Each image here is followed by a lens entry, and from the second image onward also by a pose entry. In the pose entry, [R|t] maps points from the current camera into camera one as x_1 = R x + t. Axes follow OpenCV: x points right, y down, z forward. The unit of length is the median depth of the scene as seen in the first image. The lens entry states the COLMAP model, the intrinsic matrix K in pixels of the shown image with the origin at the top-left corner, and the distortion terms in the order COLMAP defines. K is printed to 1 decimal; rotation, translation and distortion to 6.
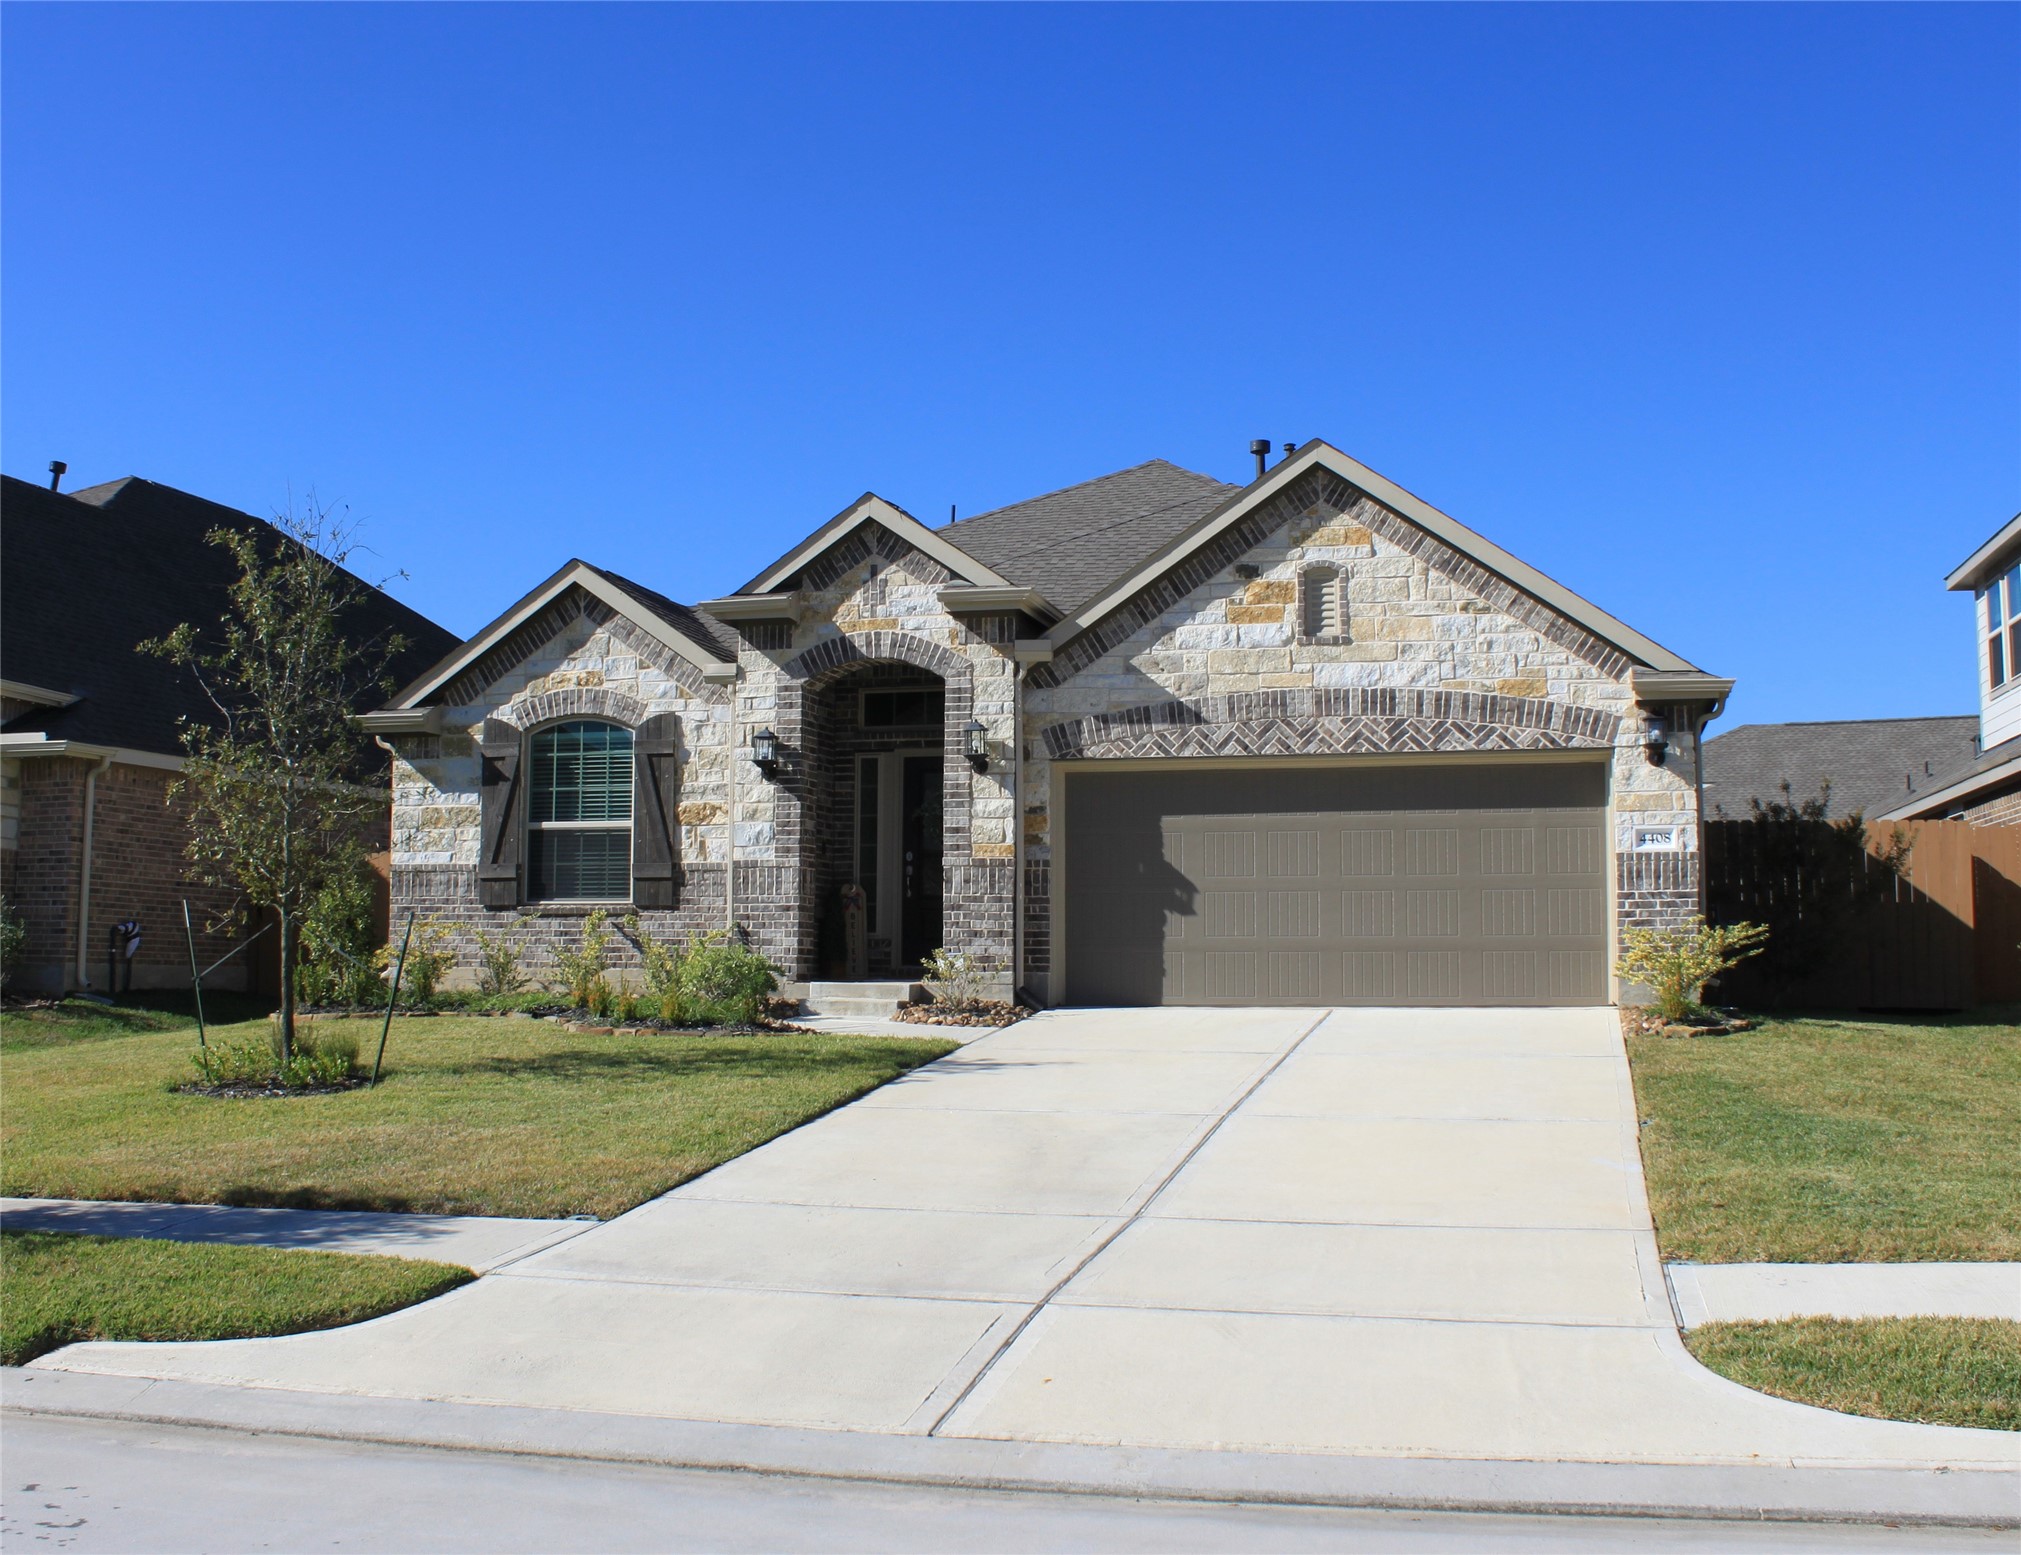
lens RADIAL K [[2355.1, 0, 939.1], [0, 2355.1, 753.4], [0, 0, 1]] dist [-0.134631, 0.014992]
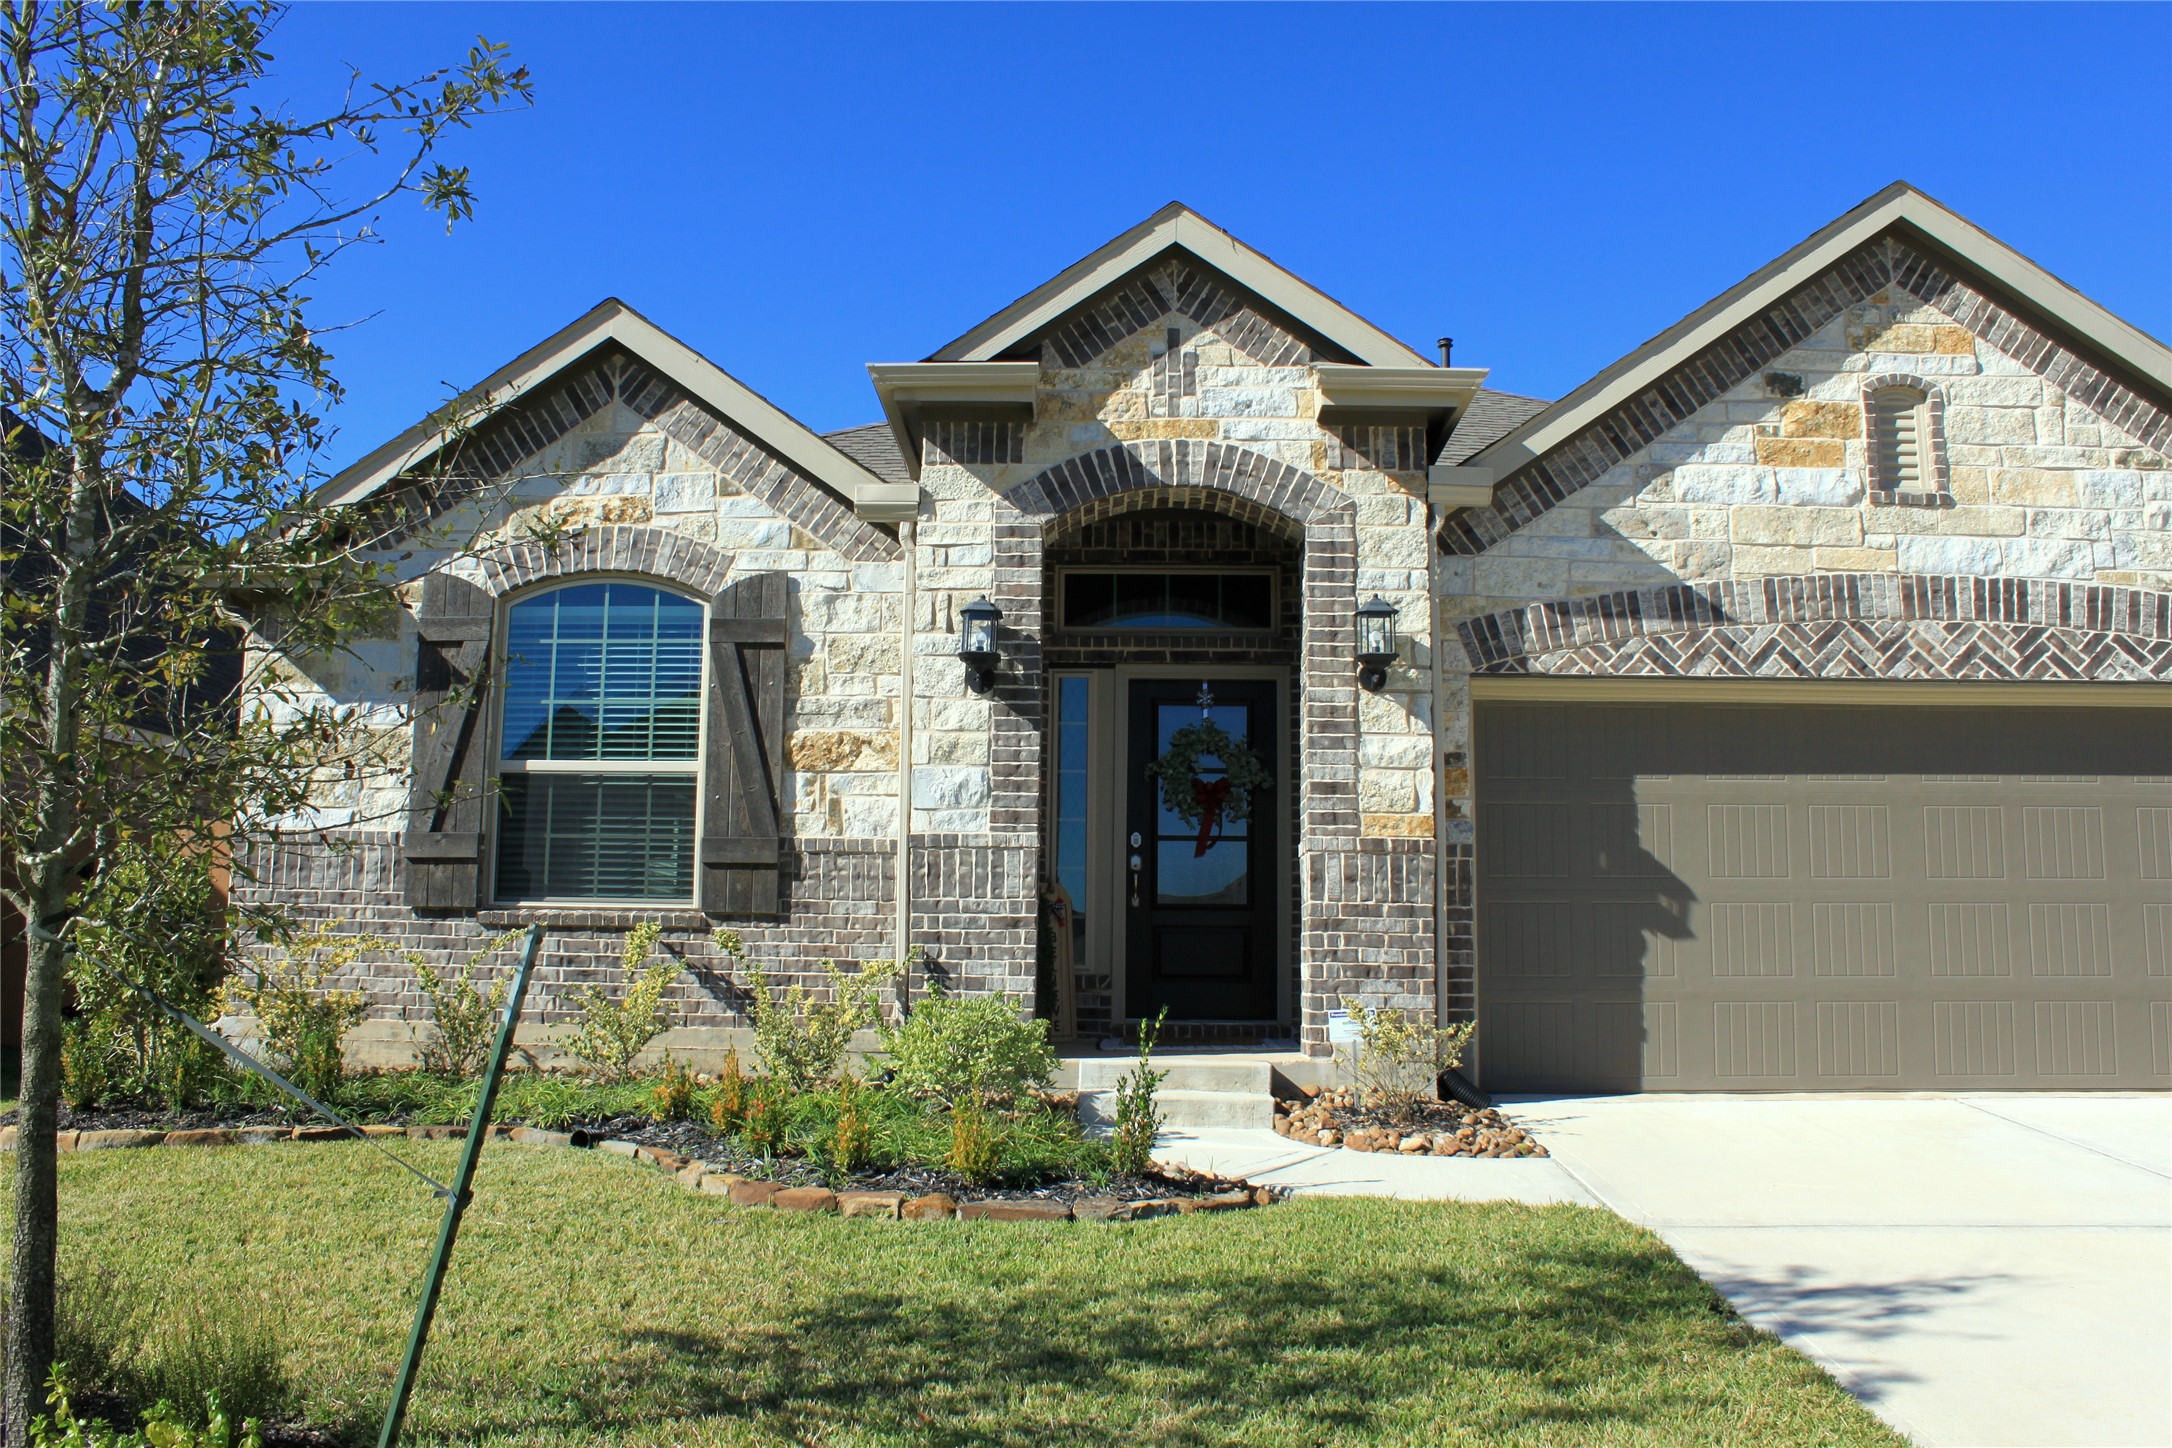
lens RADIAL K [[1874.5, 0, 1086.0], [0, 1874.5, 724.0], [0, 0, 1]] dist [-0.167233, 0.166025]
pose [[0.964999, 0.041362, 0.258970, -0.165944], [-0.030858, 0.998533, -0.044495, 0.038748], [-0.260431, 0.034946, 0.964860, 0.577540]]
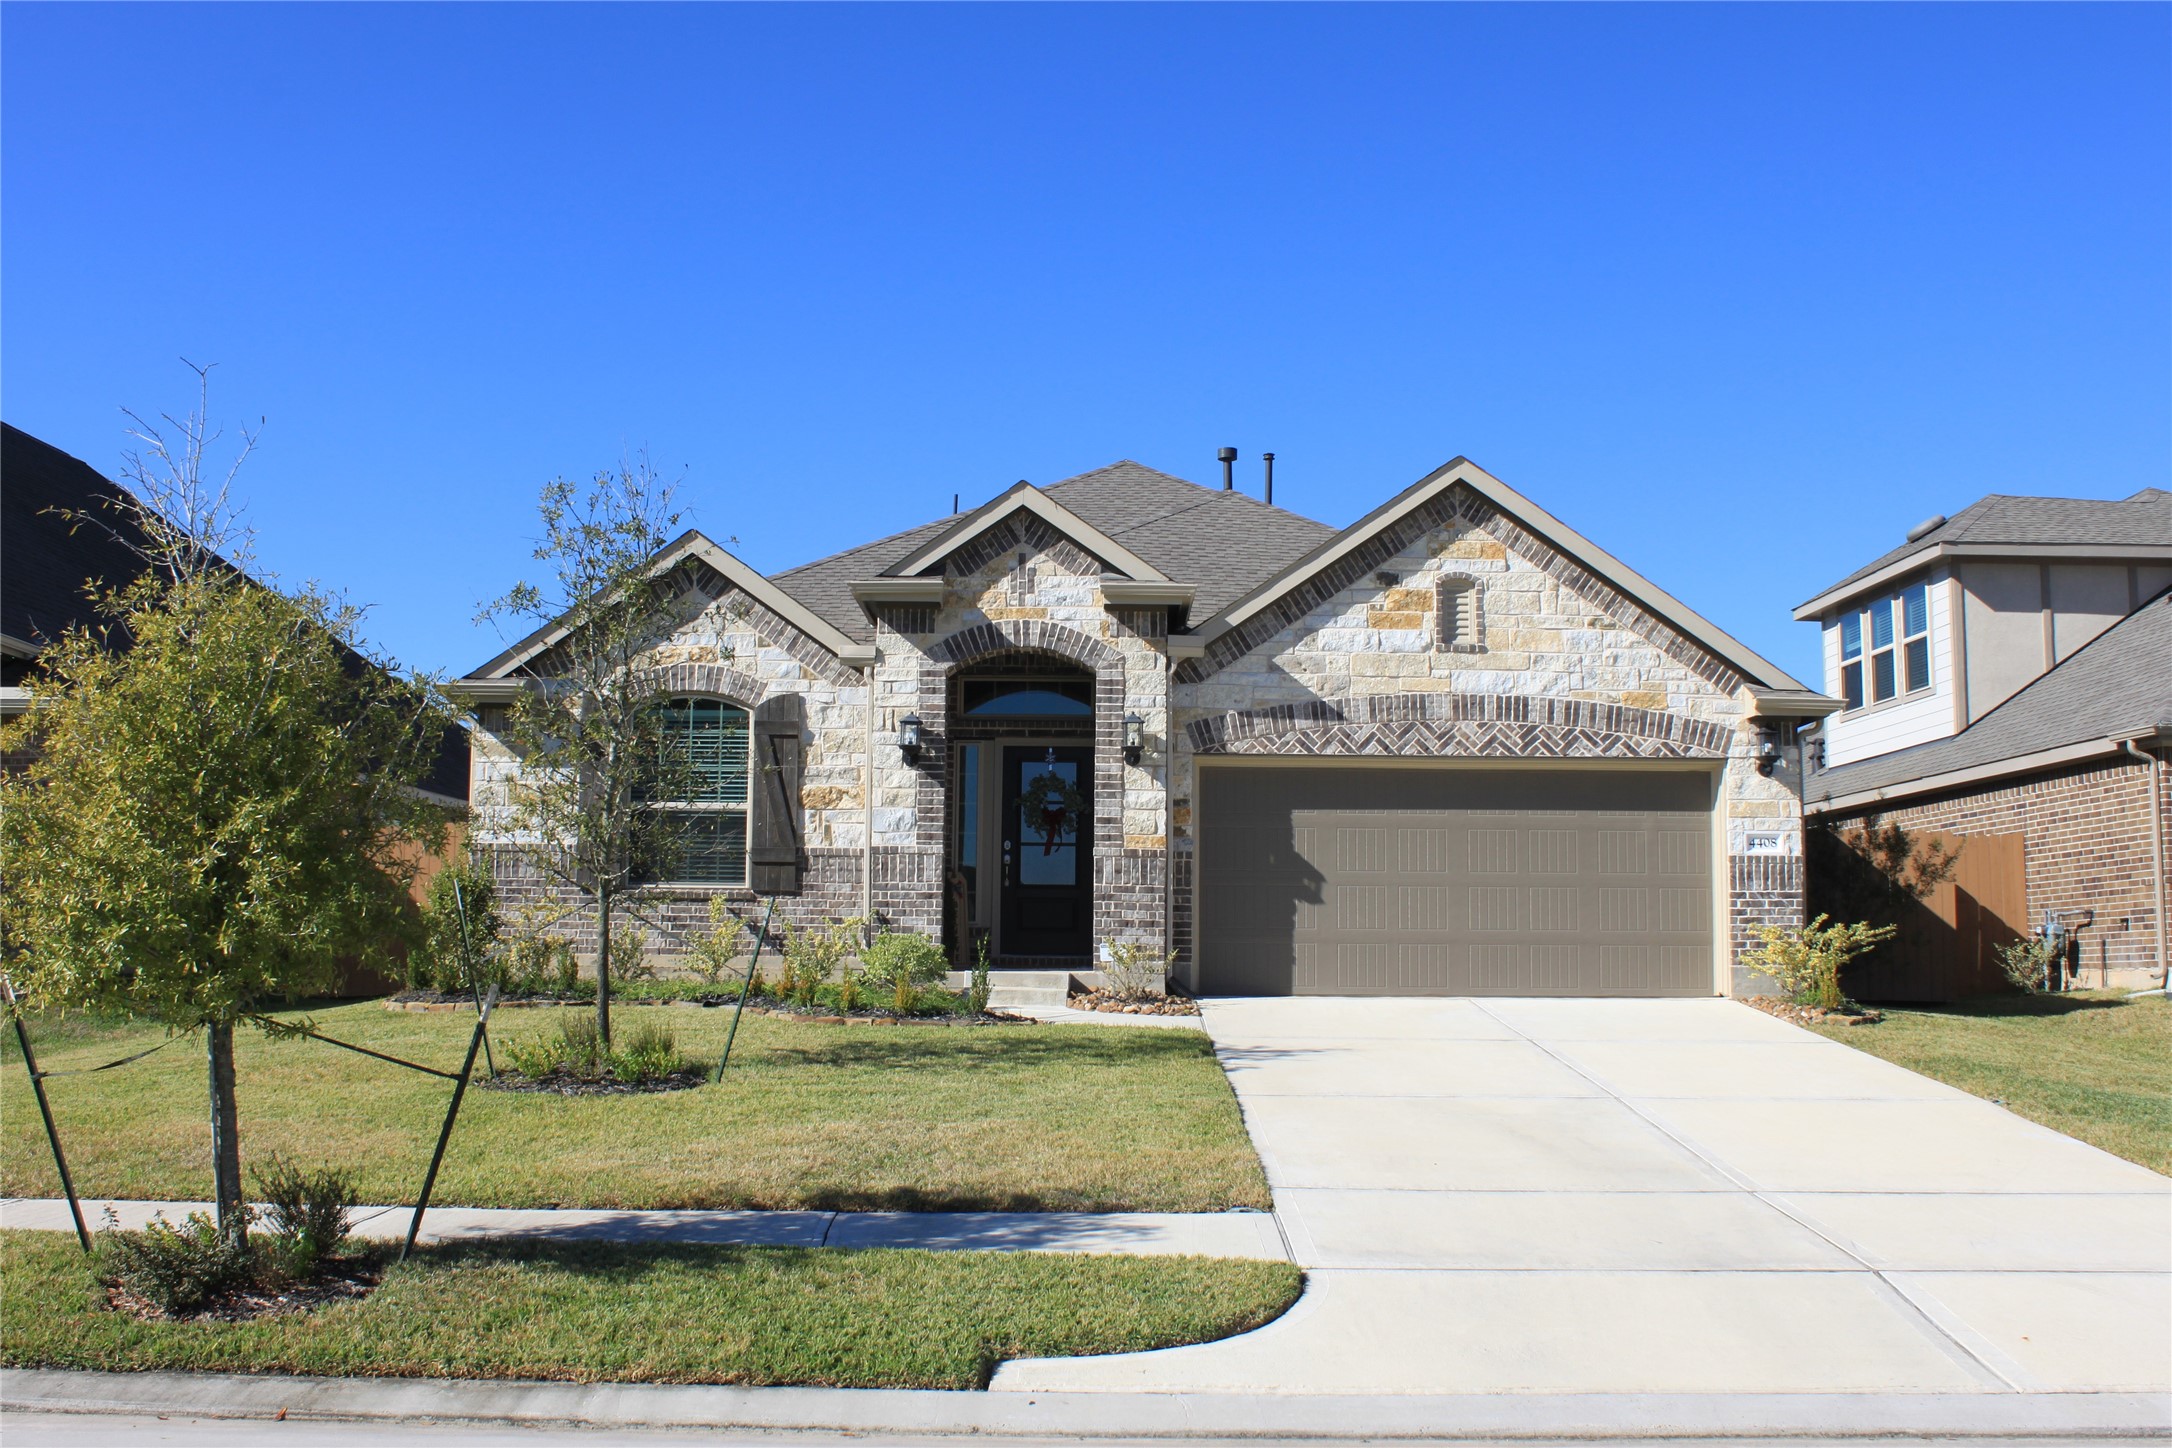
lens RADIAL K [[2338.0, 0, 1080.5], [0, 2338.0, 721.7], [0, 0, 1]] dist [-0.104958, 0.020418]
pose [[0.962597, 0.033584, 0.268848, -0.273251], [-0.031088, 0.999425, -0.013536, 0.004116], [-0.269148, 0.004672, 0.963088, 0.037895]]
